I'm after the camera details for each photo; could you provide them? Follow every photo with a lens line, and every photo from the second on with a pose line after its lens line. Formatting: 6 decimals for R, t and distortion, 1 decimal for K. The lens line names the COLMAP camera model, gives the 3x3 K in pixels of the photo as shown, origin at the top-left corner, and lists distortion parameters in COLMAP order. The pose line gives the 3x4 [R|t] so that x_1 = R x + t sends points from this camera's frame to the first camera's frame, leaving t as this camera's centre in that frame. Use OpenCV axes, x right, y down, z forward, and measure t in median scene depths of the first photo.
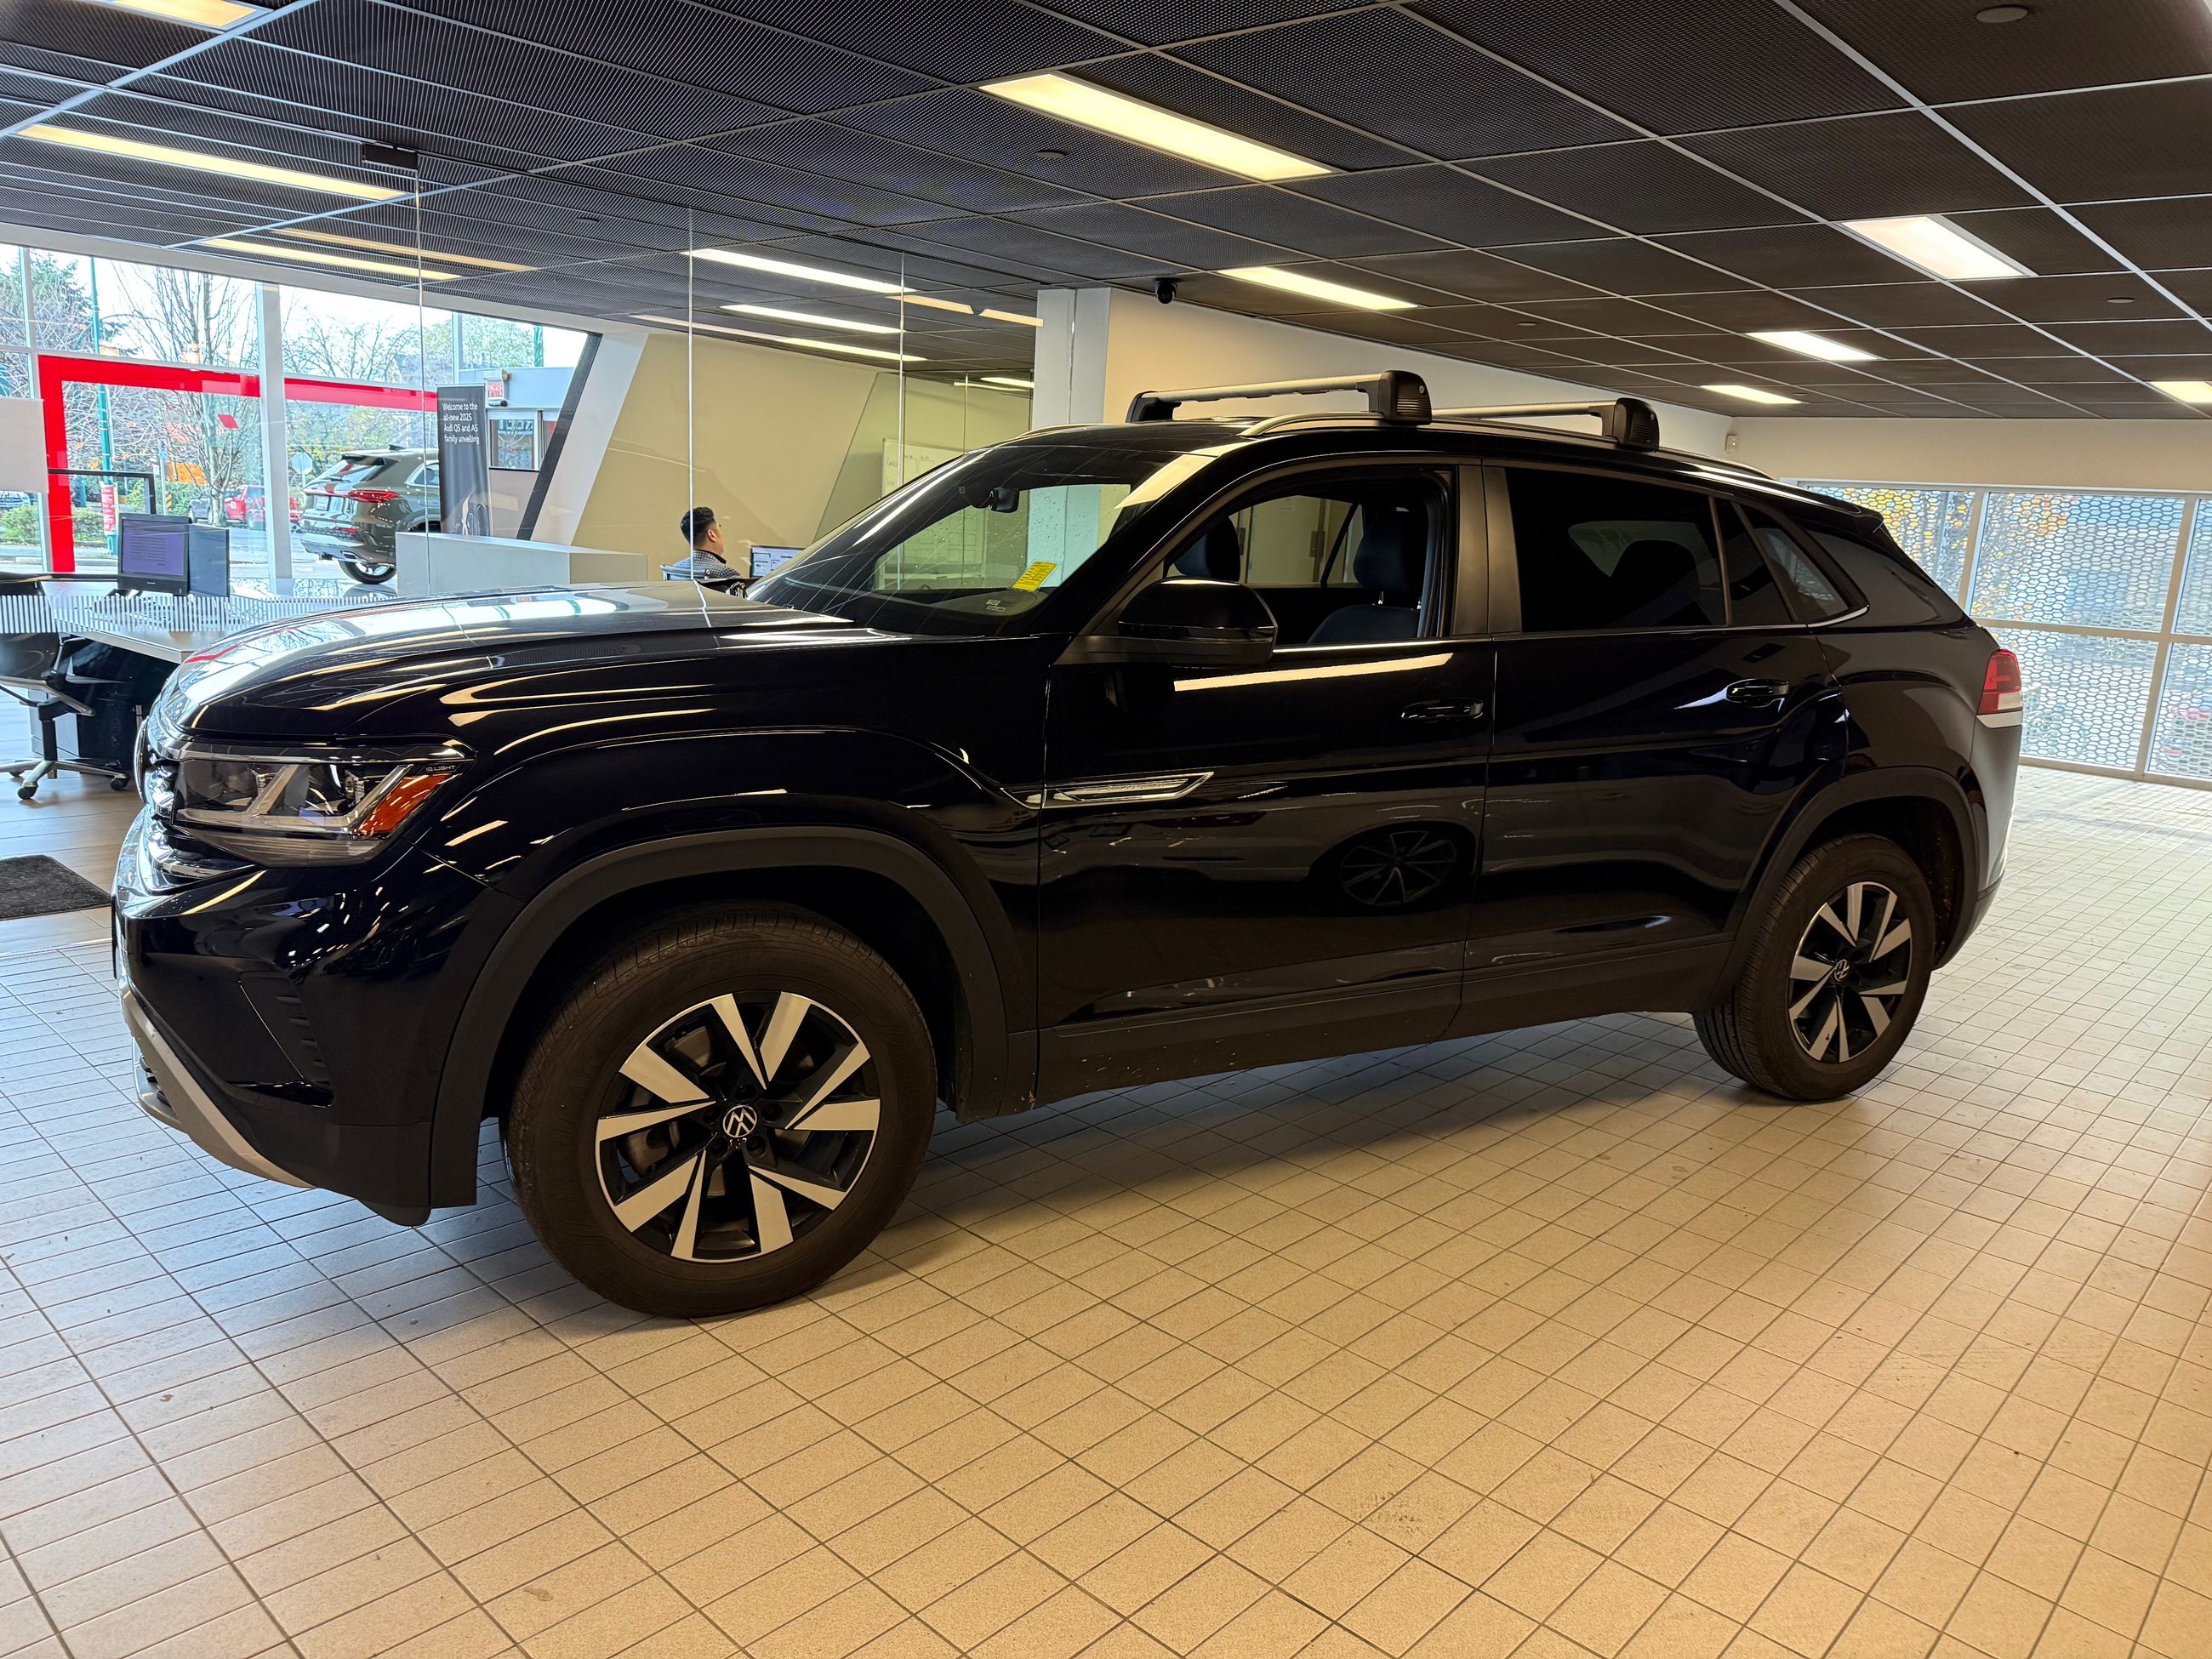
lens RADIAL K [[1556.0, 0, 1109.4], [0, 1556.0, 840.0], [0, 0, 1]] dist [0.014637, -0.023480]
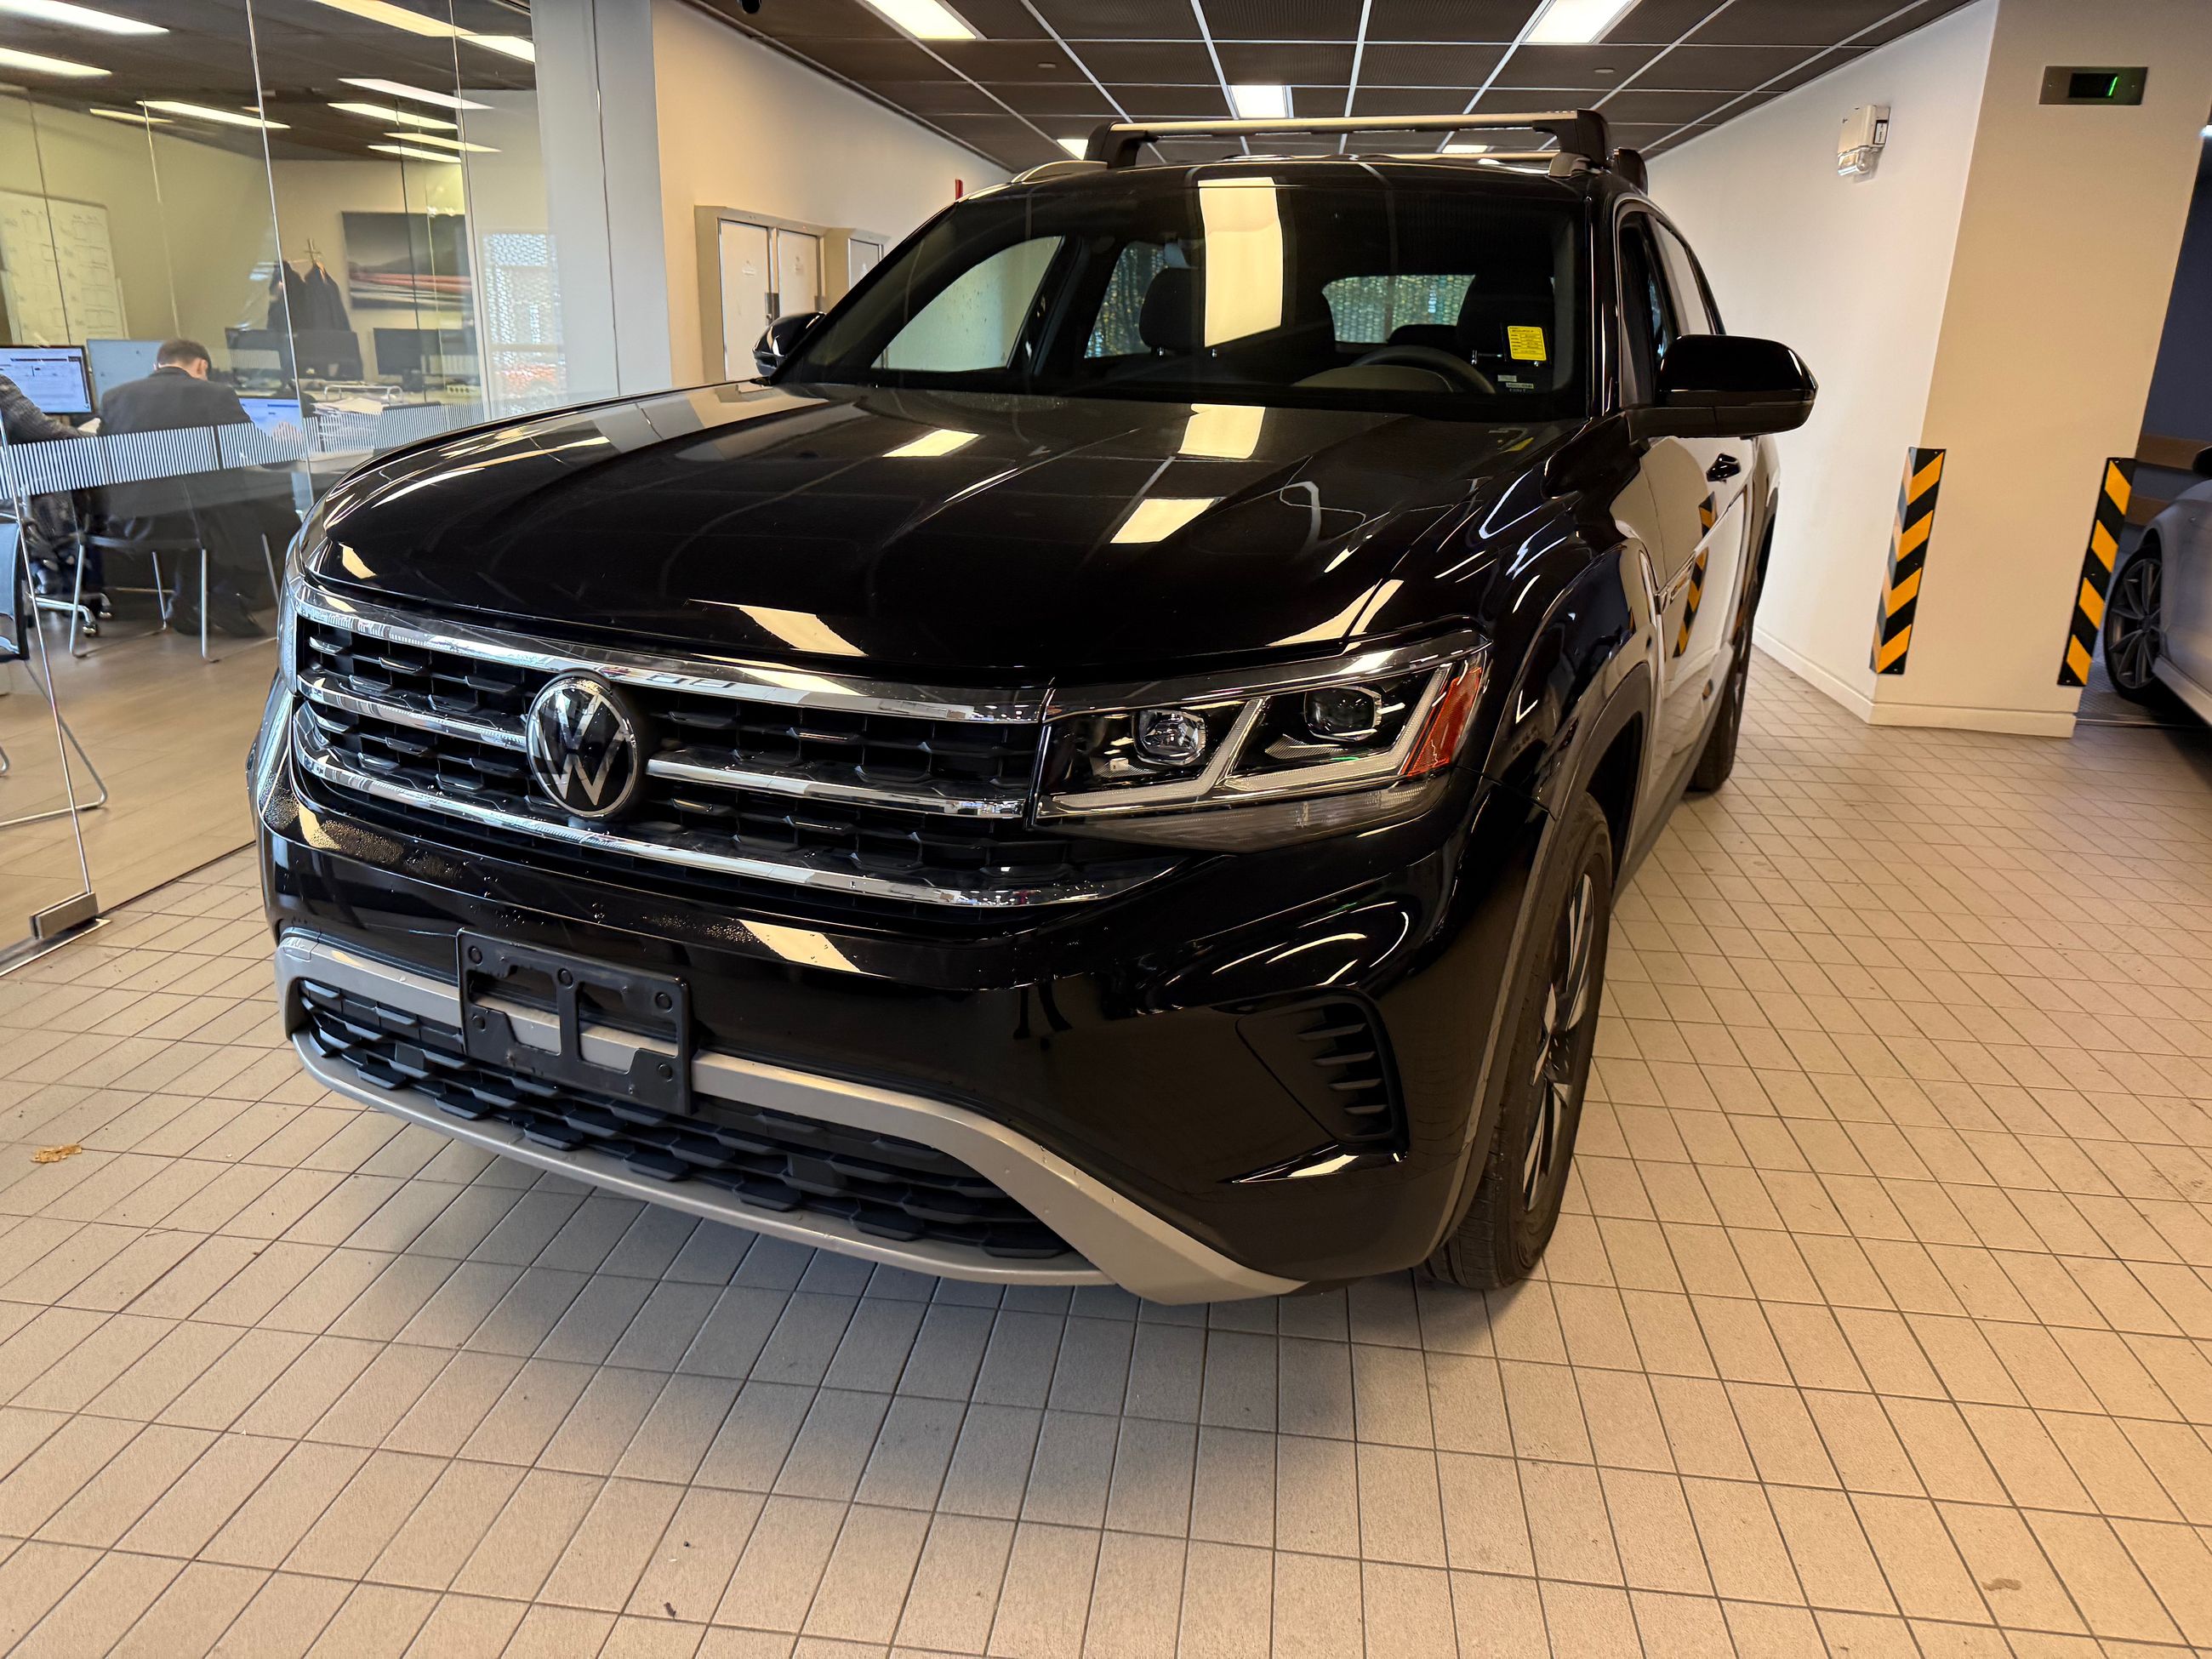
lens RADIAL K [[1556.0, 0, 1109.5], [0, 1556.0, 848.9], [0, 0, 1]] dist [0.014637, -0.023480]
pose [[0.812992, -0.218855, 0.539581, -0.576026], [0.139744, 0.972929, 0.184067, -0.068813], [-0.565258, -0.074242, 0.821567, 0.305984]]
